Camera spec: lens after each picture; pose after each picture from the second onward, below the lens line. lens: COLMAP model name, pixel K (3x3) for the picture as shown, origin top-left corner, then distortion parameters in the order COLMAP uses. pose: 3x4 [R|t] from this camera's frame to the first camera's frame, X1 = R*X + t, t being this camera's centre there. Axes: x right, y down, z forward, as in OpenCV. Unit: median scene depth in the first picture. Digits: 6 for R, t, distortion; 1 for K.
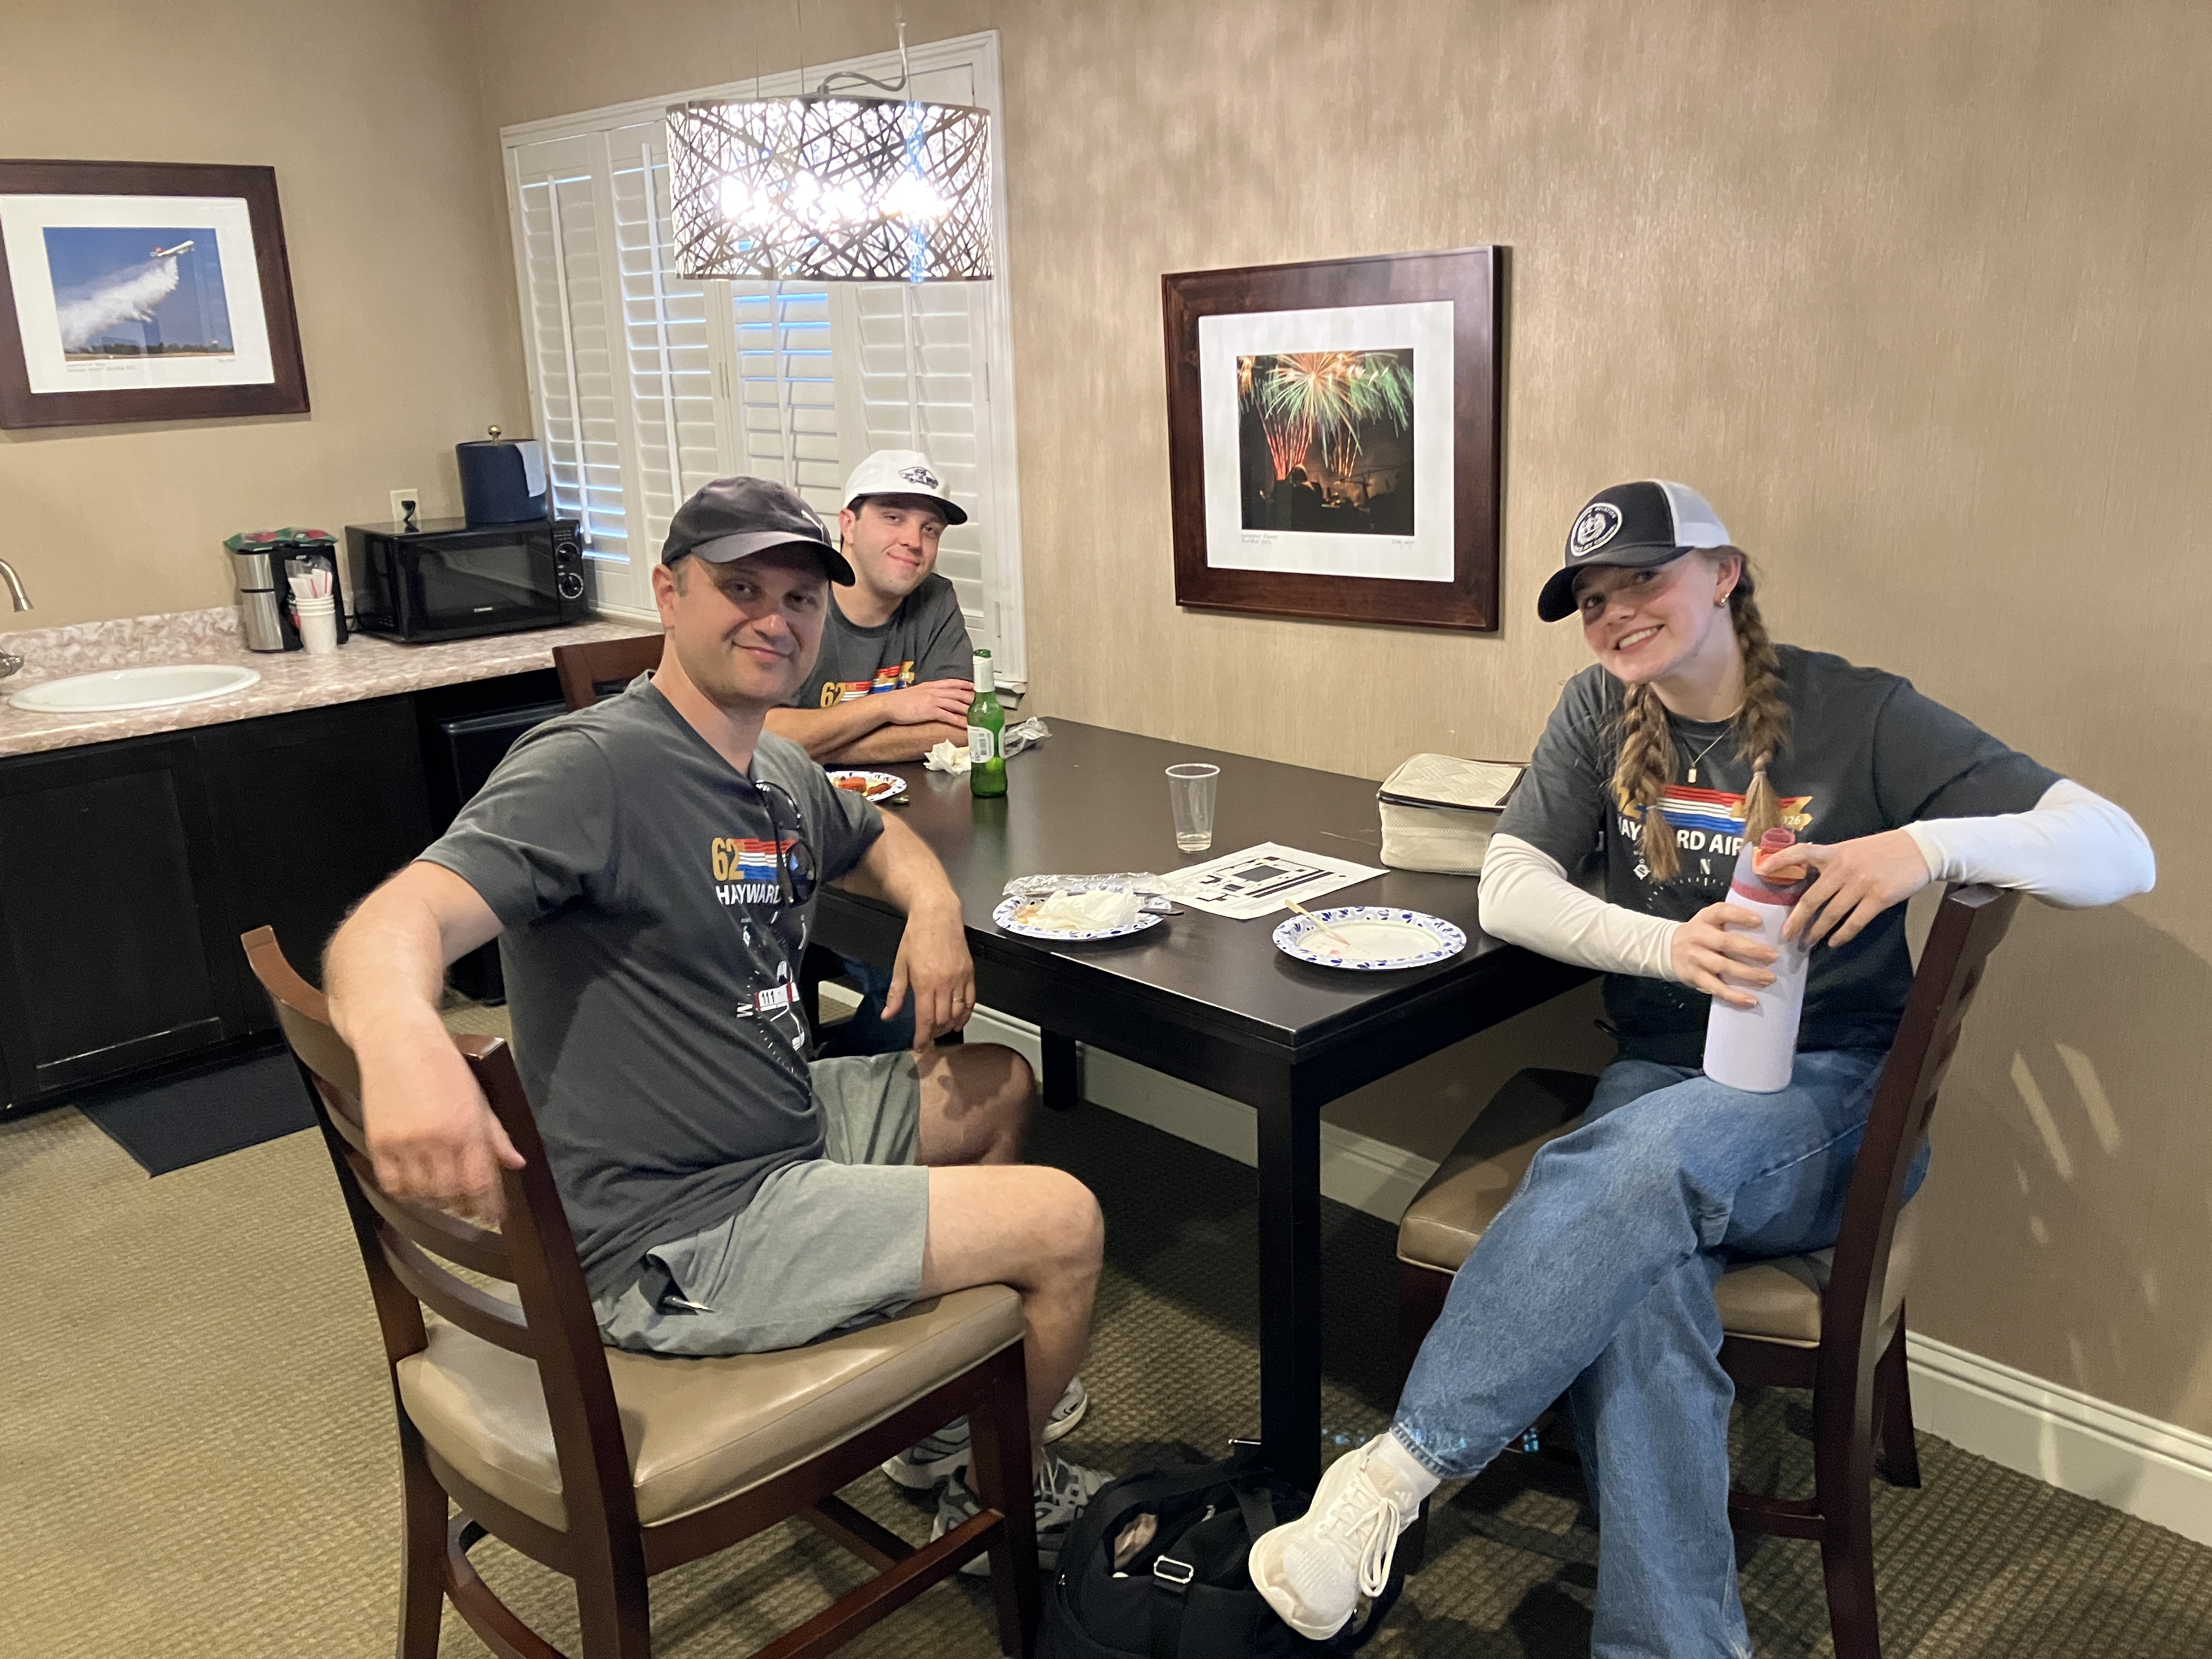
lens RADIAL K [[1828.3, 0, 1105.6], [0, 1828.3, 827.5], [0, 0, 1]] dist [0.040983, -0.025535]
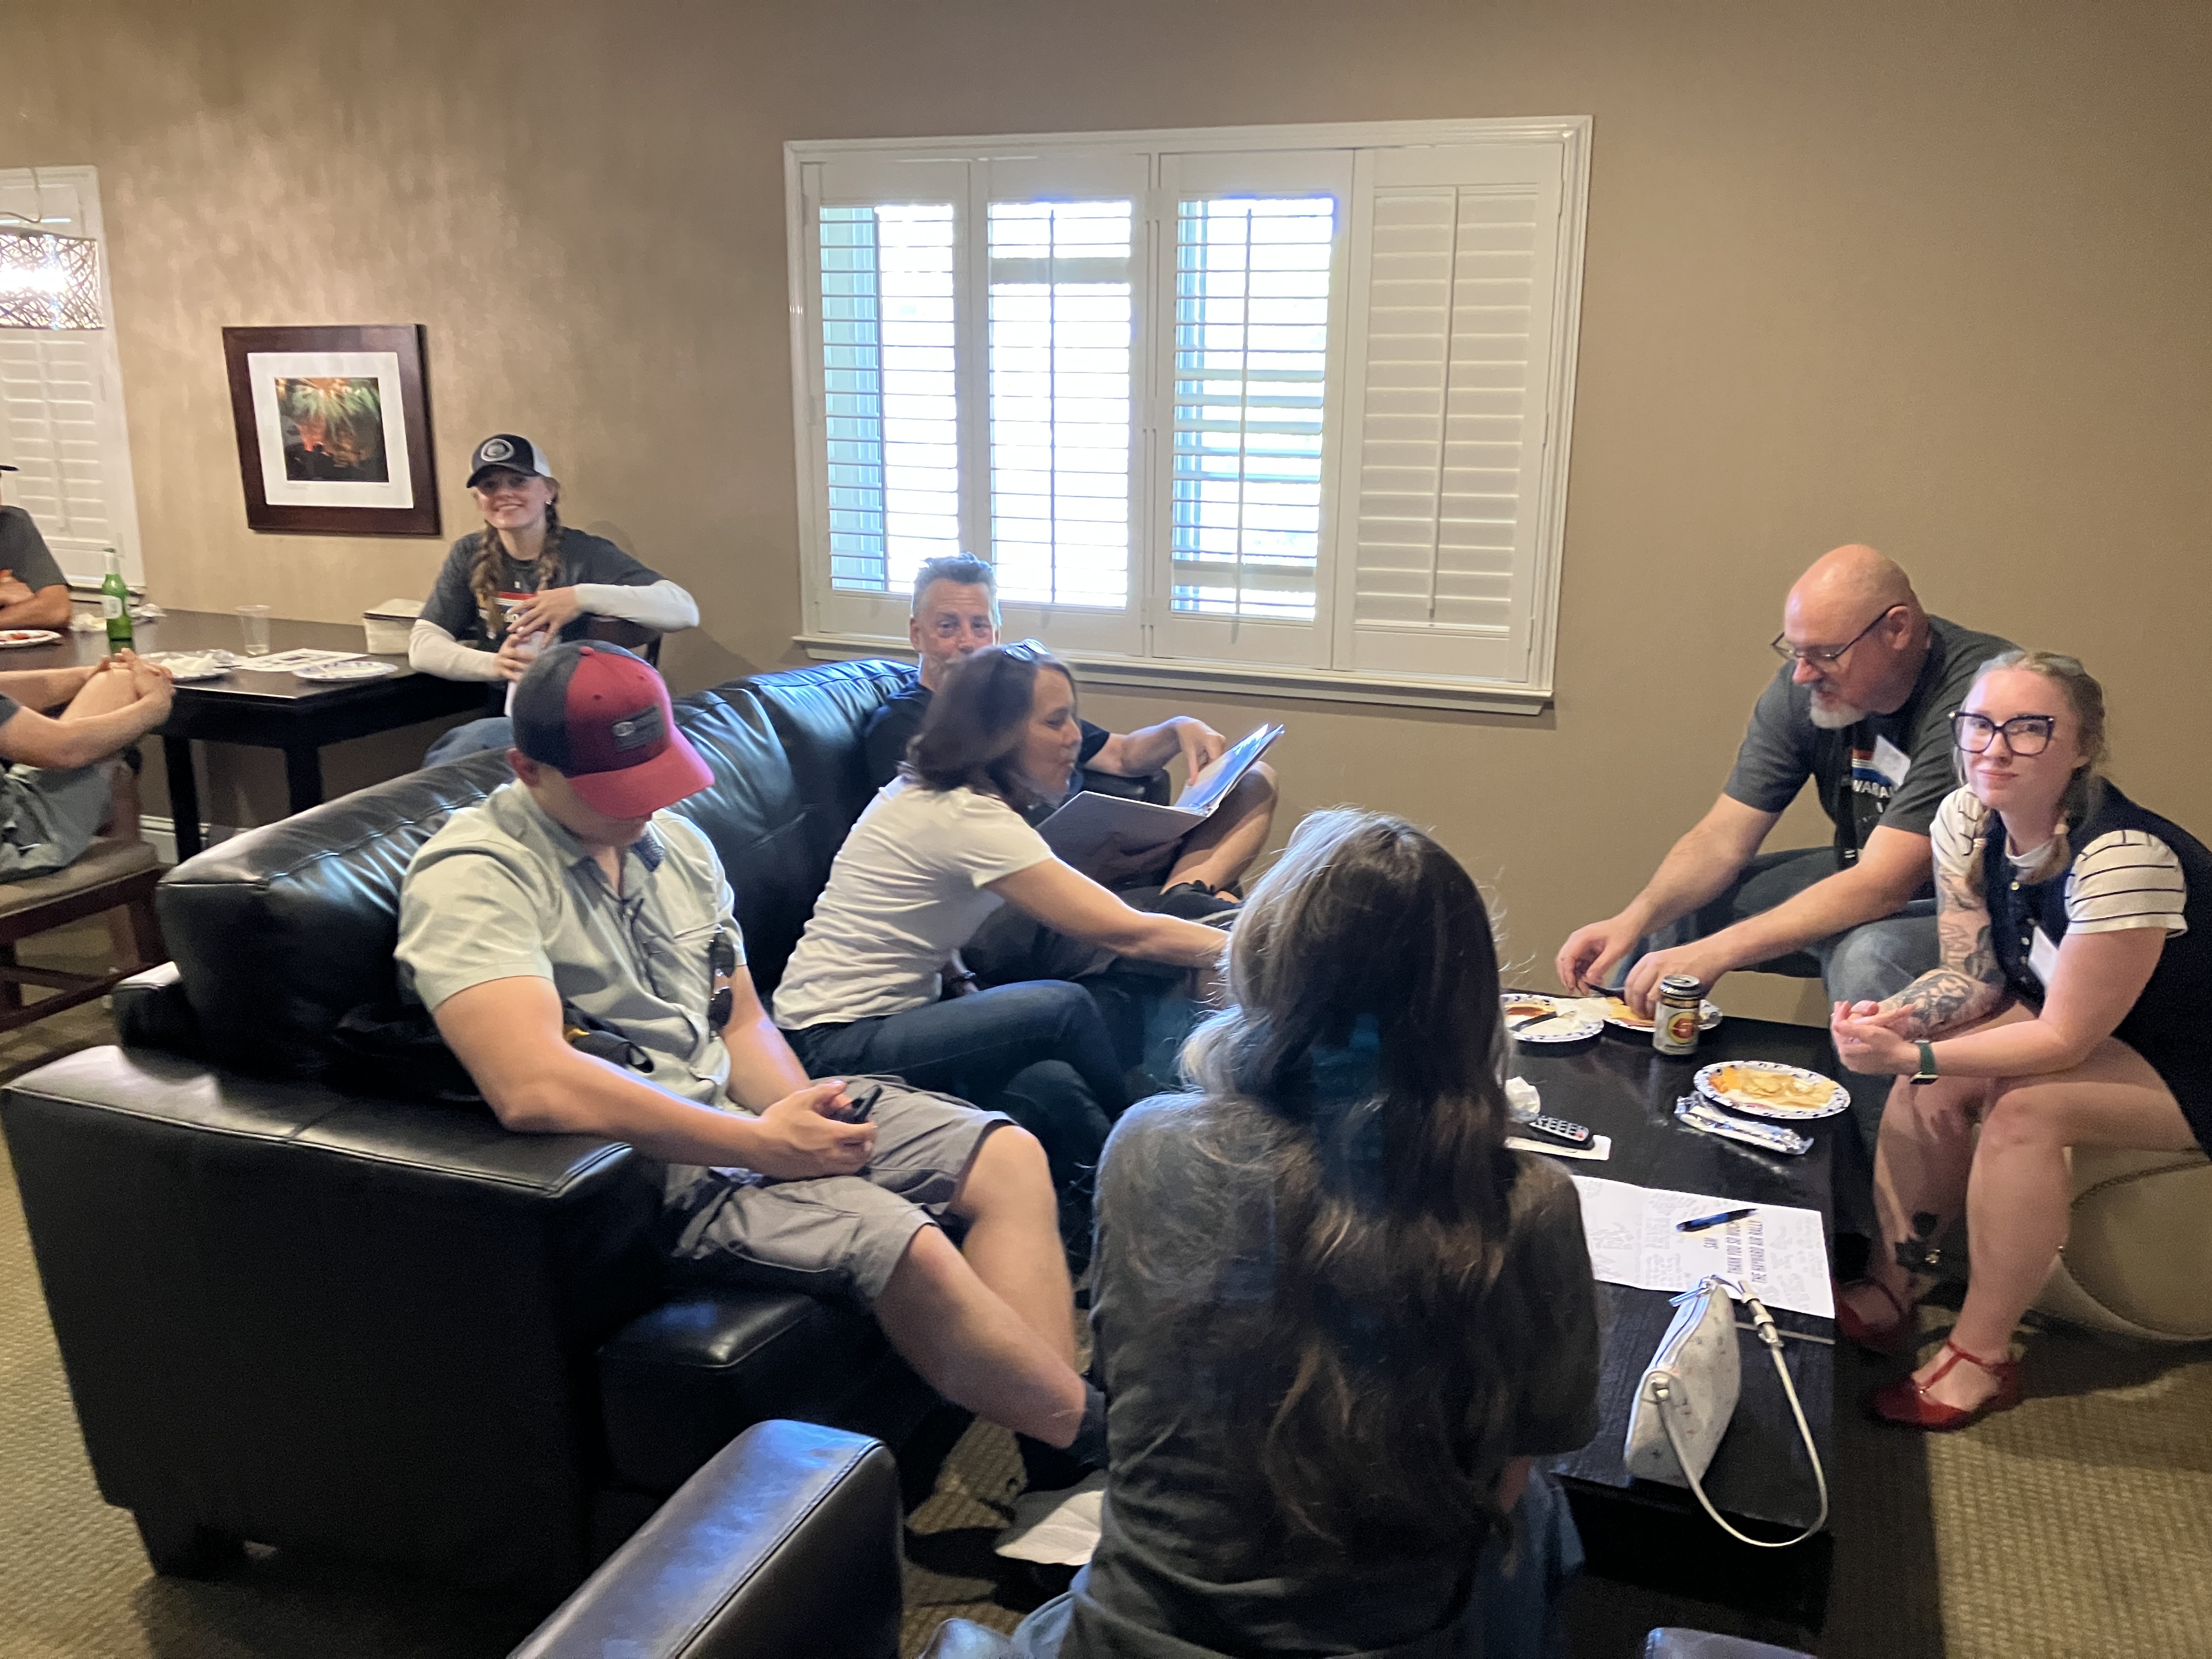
lens RADIAL K [[1828.3, 0, 1132.7], [0, 1828.3, 790.9], [0, 0, 1]] dist [0.040983, -0.025535]
pose [[0.905163, -0.059724, 0.420849, 0.051689], [0.076723, 0.996774, -0.023561, 0.229994], [-0.418084, 0.053615, 0.906825, -0.876994]]
